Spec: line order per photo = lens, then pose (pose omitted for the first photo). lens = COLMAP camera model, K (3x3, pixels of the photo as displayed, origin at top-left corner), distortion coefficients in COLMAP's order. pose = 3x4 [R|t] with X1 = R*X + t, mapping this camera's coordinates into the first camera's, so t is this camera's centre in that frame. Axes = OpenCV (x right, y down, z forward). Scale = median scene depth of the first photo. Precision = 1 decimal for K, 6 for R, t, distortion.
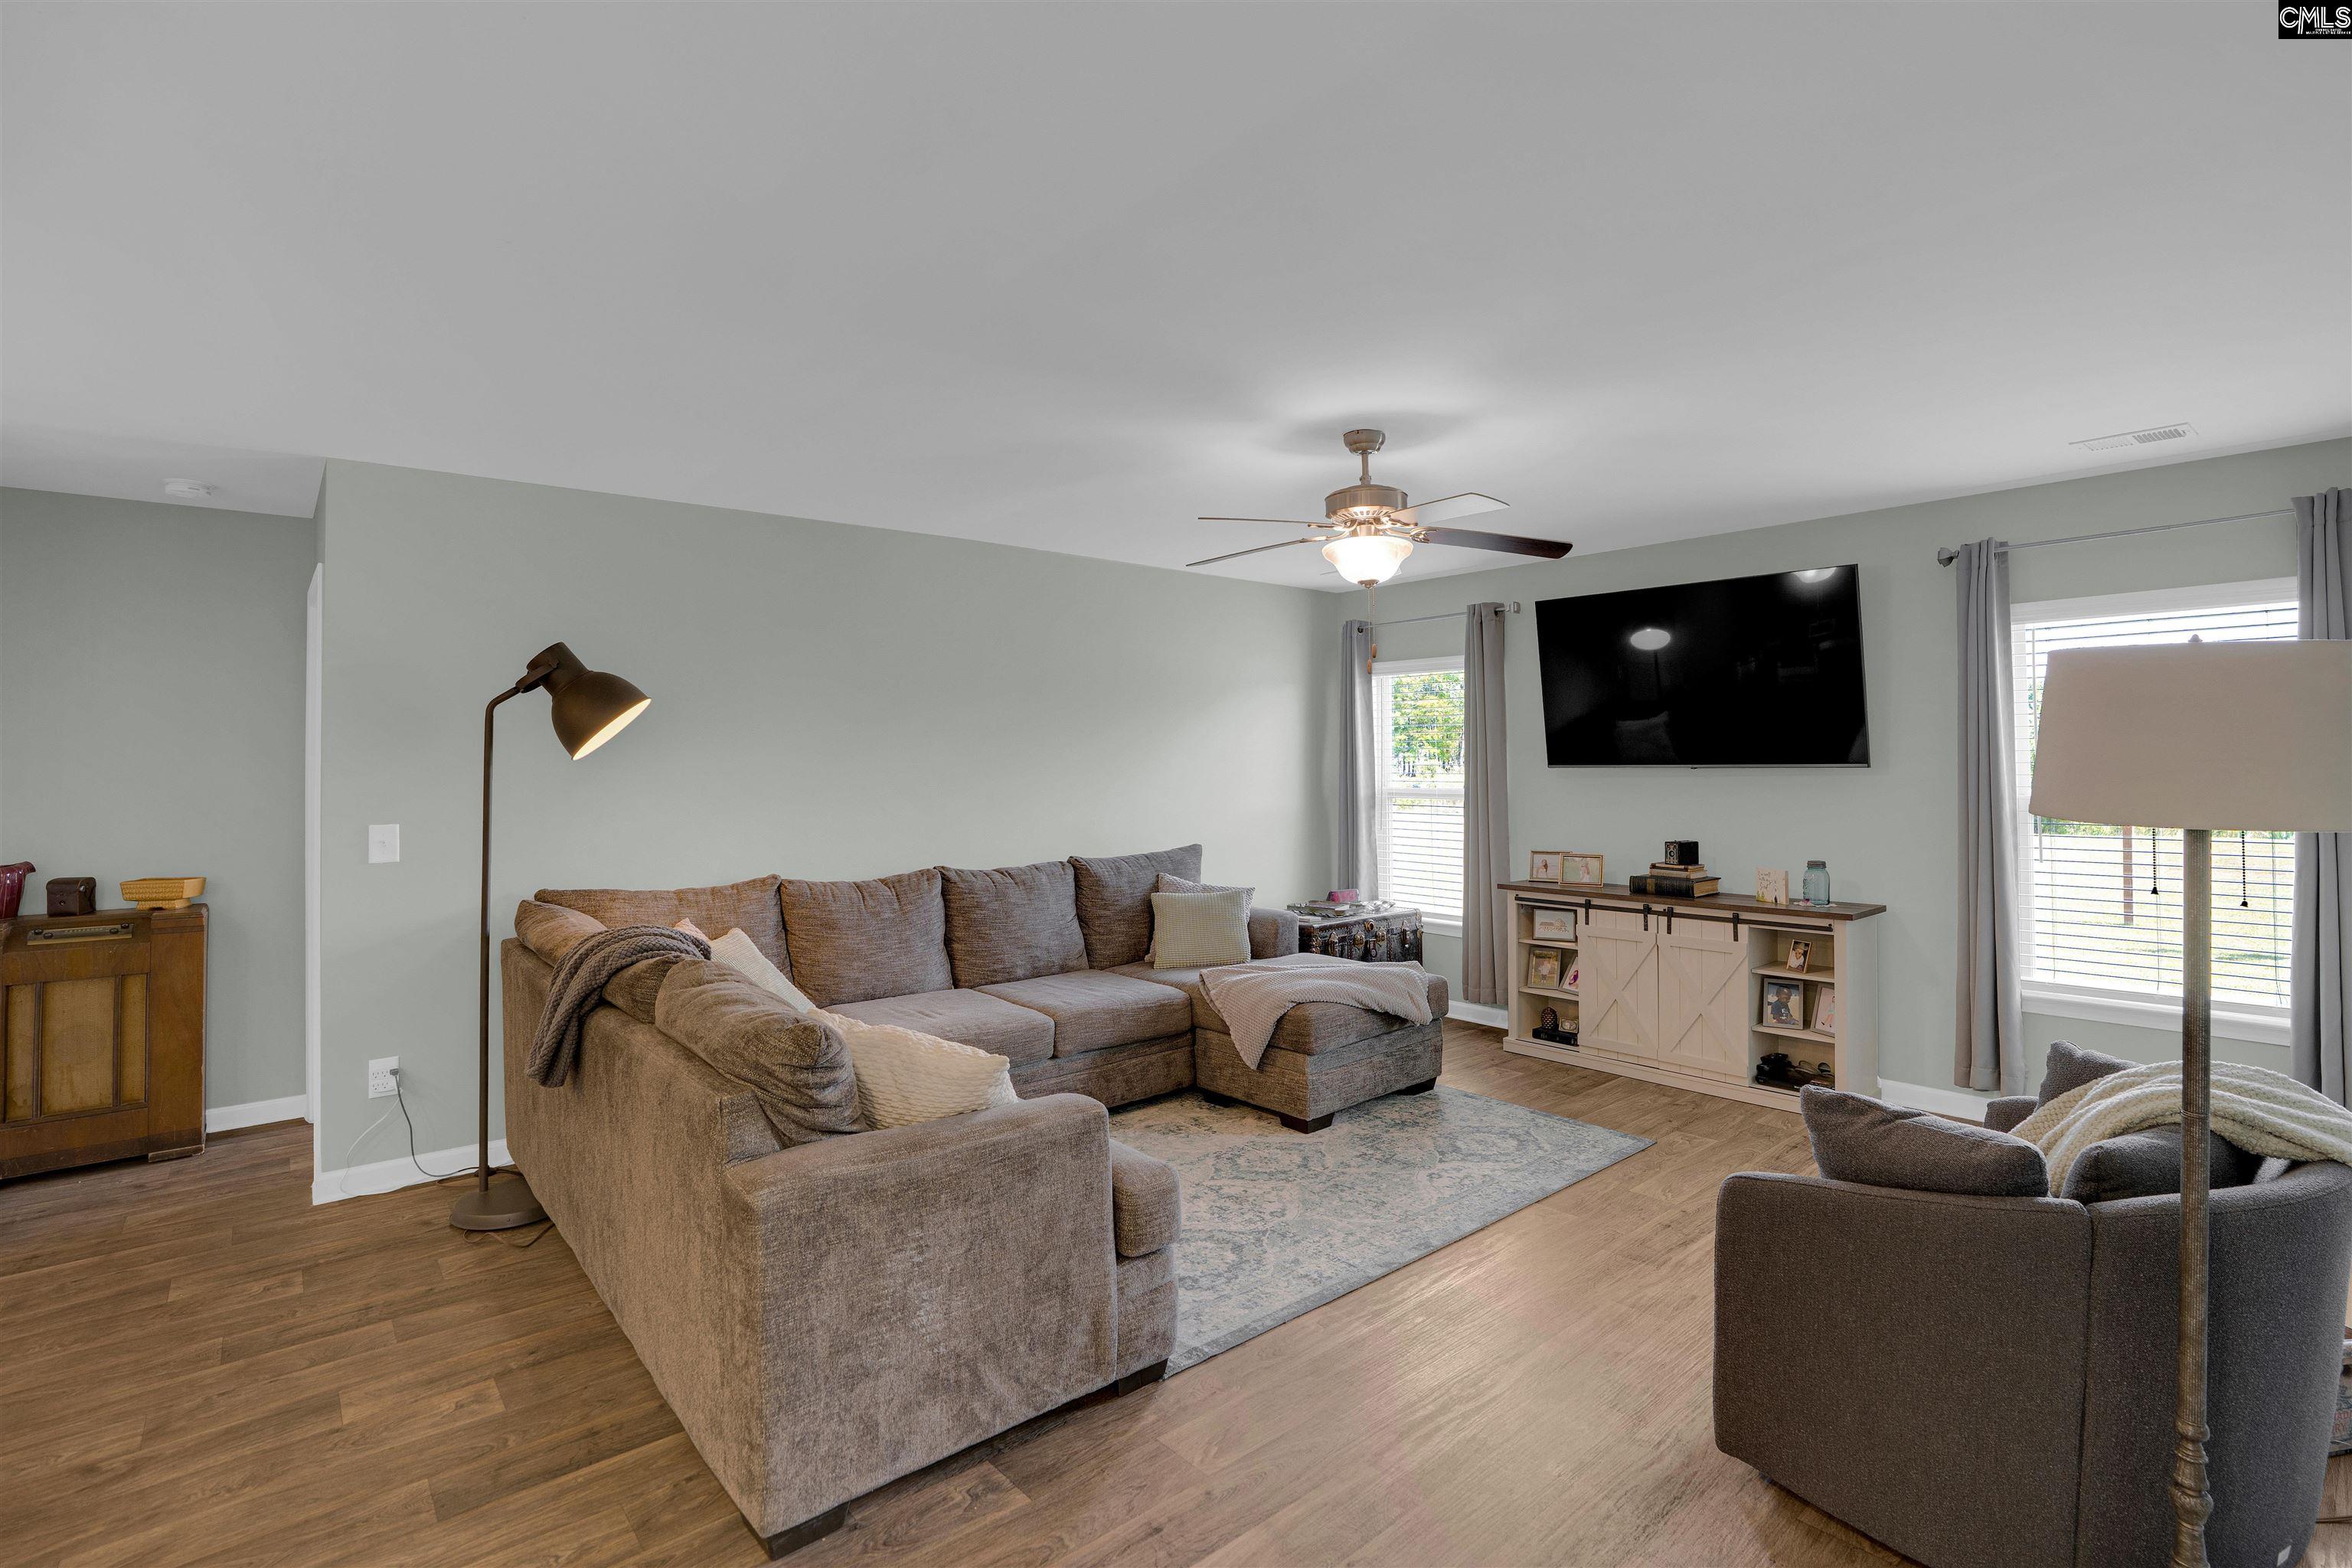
lens RADIAL K [[1134.6, 0, 1173.0], [0, 1134.6, 753.0], [0, 0, 1]] dist [-0.016350, 0.000015]
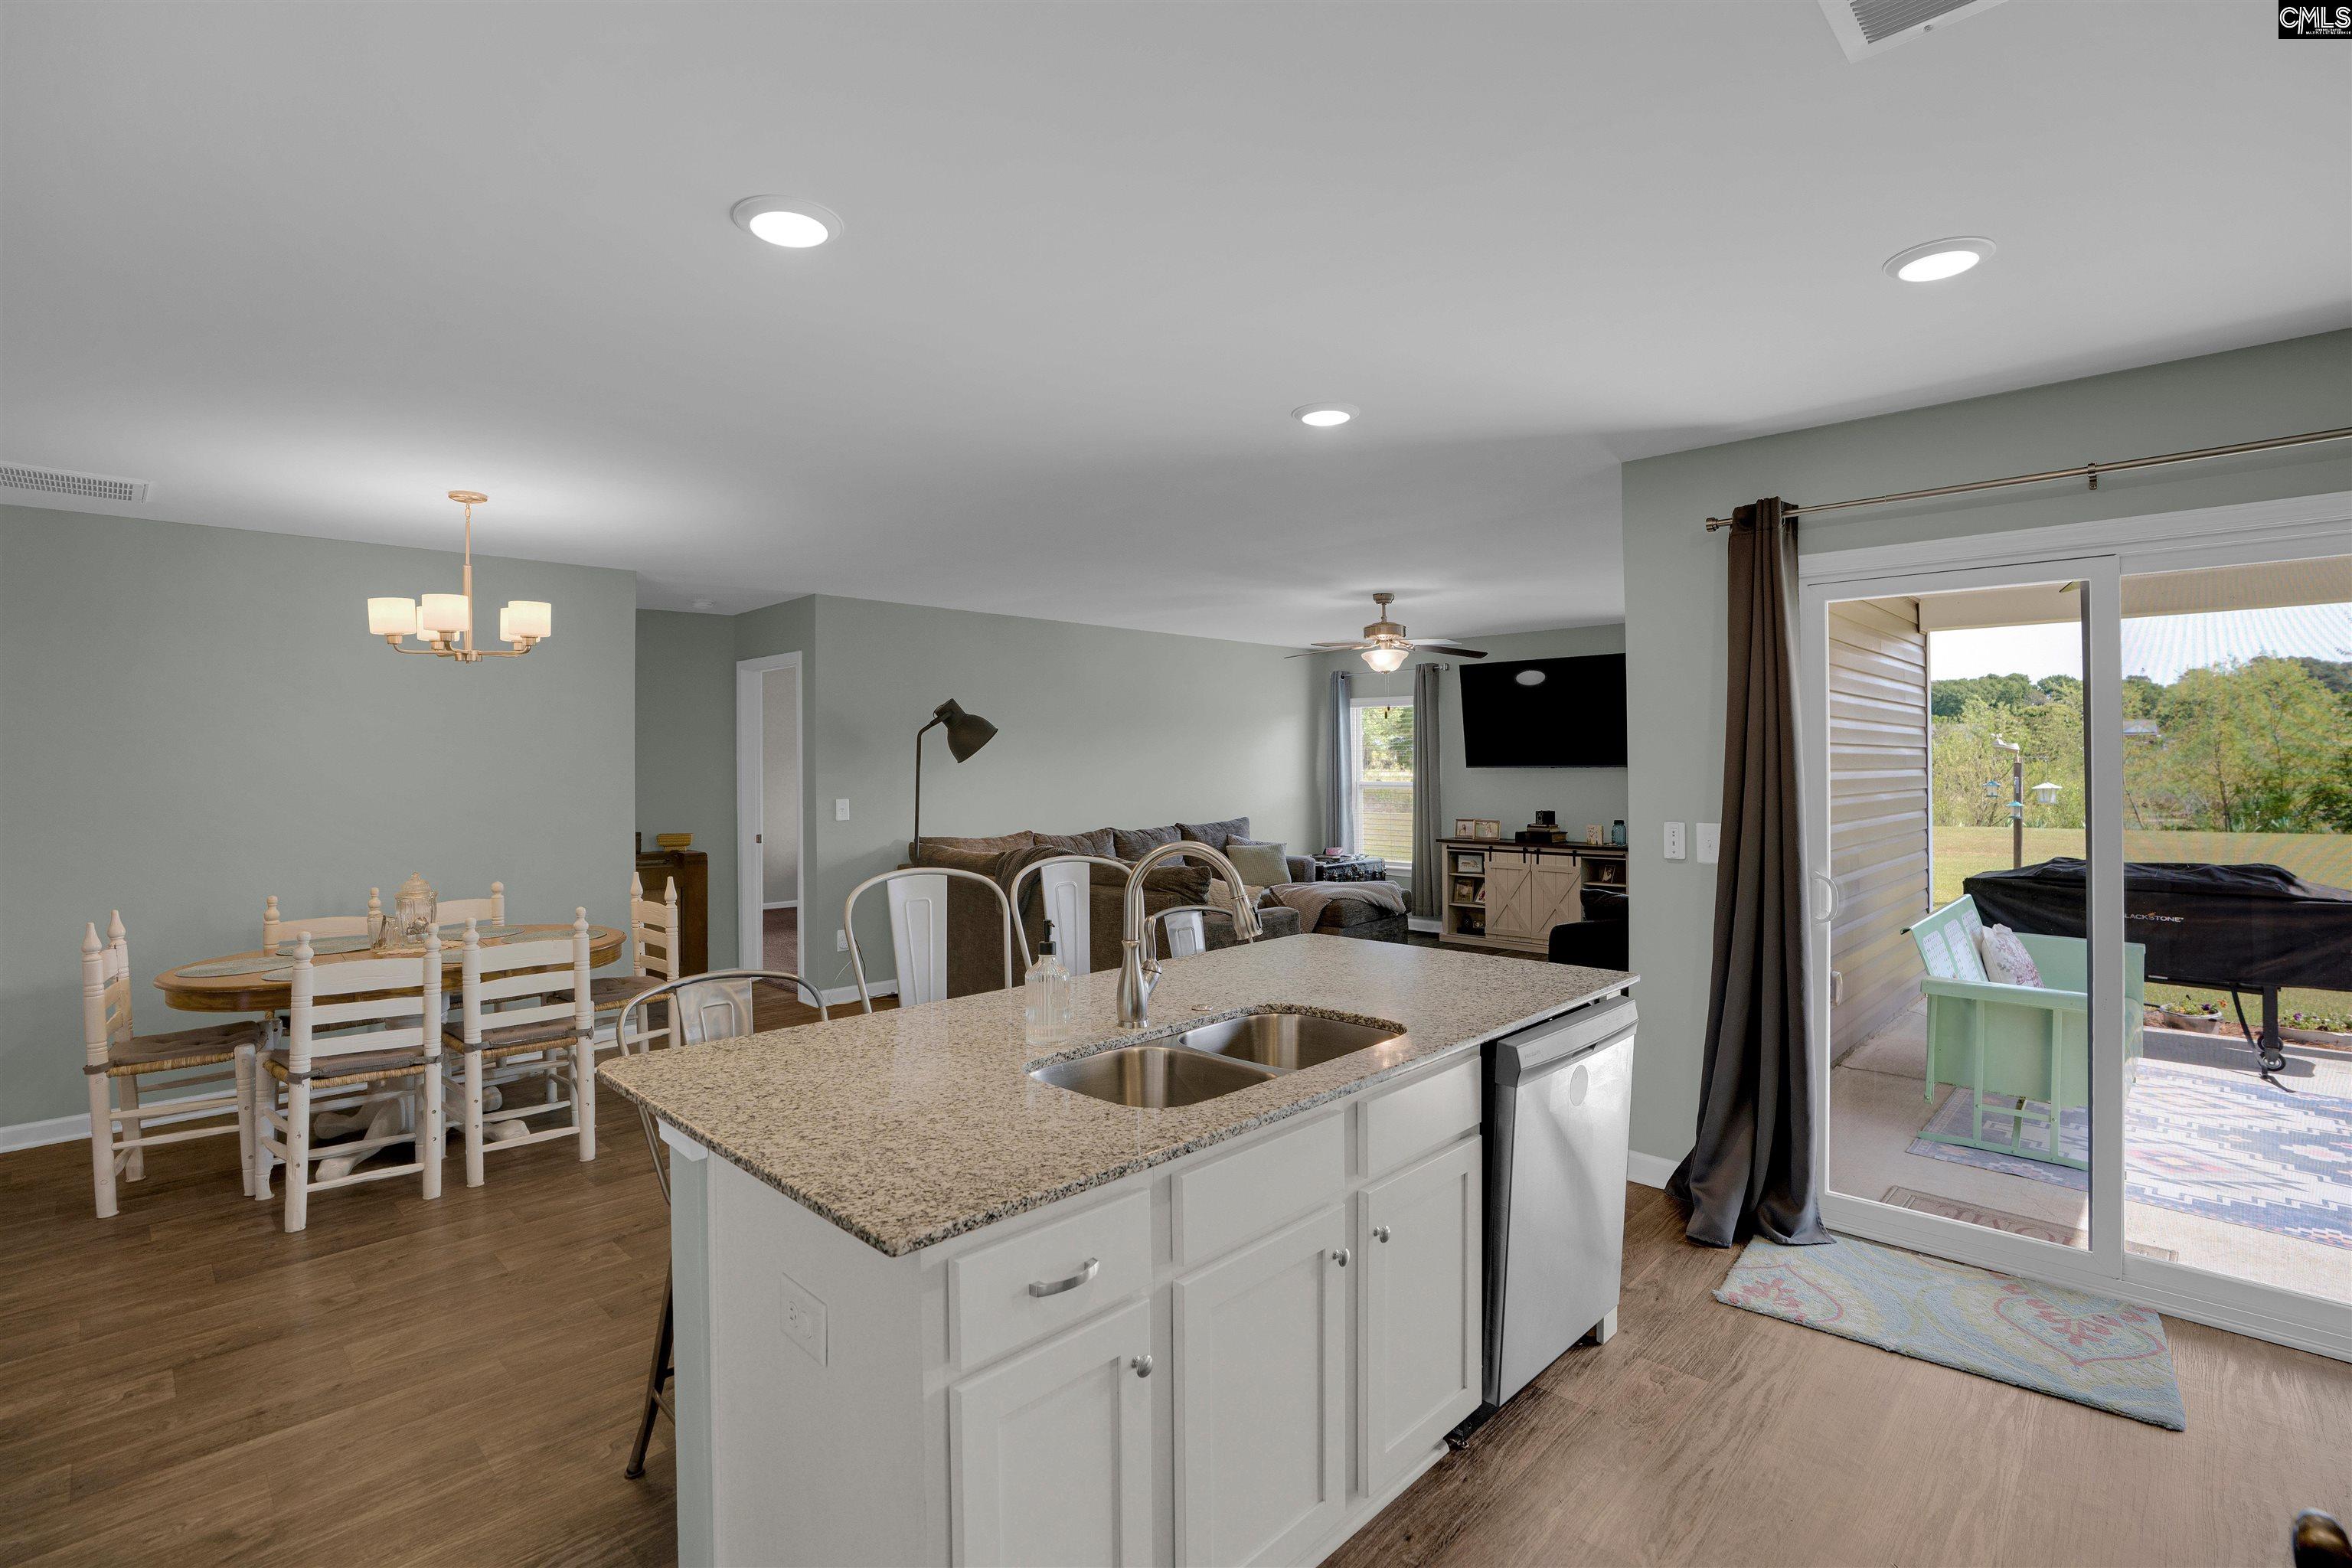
lens RADIAL K [[1104.2, 0, 1177.9], [0, 1104.2, 756.7], [0, 0, 1]] dist [-0.014607, 0.000050]
pose [[0.996279, 0.000069, 0.086183, -0.224547], [-0.000148, 1.000000, 0.000920, -0.003613], [-0.086183, -0.000929, 0.996279, -0.558334]]
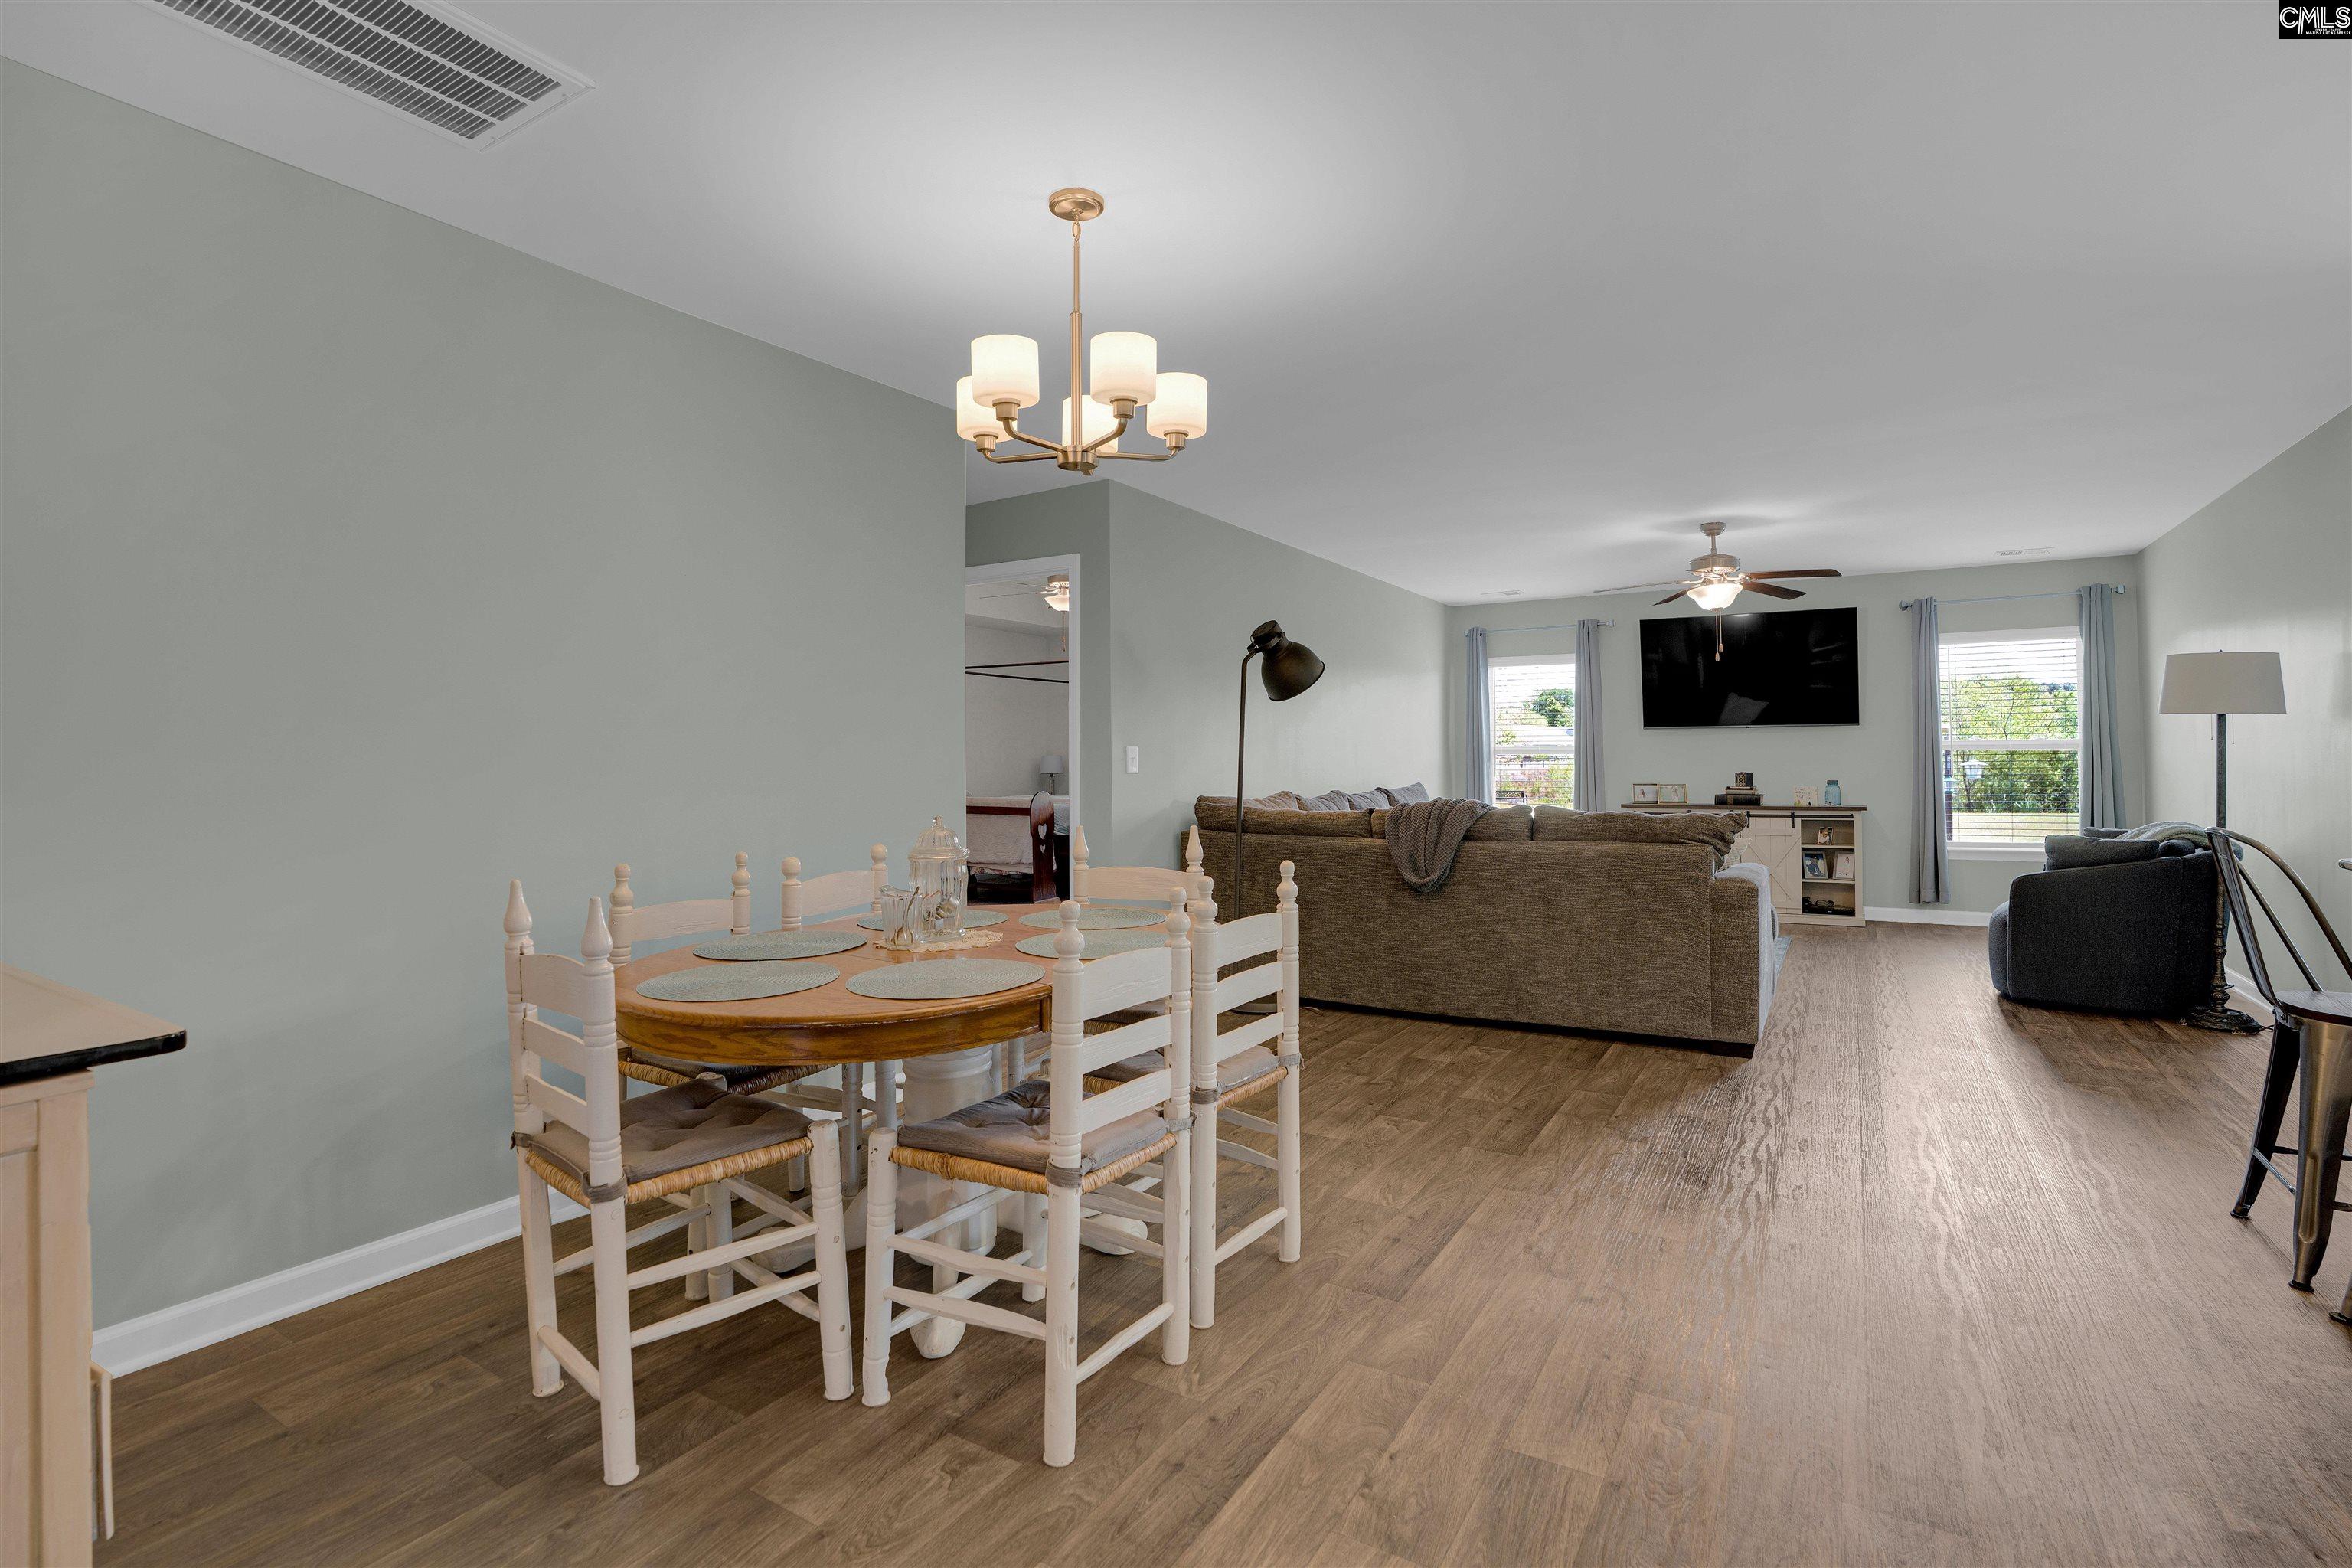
lens RADIAL K [[1092.4, 0, 1174.1], [0, 1092.4, 734.5], [0, 0, 1]] dist [-0.029912, 0.000821]
pose [[0.957287, 0.009886, 0.288970, -0.730159], [-0.005588, 0.999861, -0.015694, 0.049733], [-0.289085, 0.013409, 0.957209, -0.232813]]
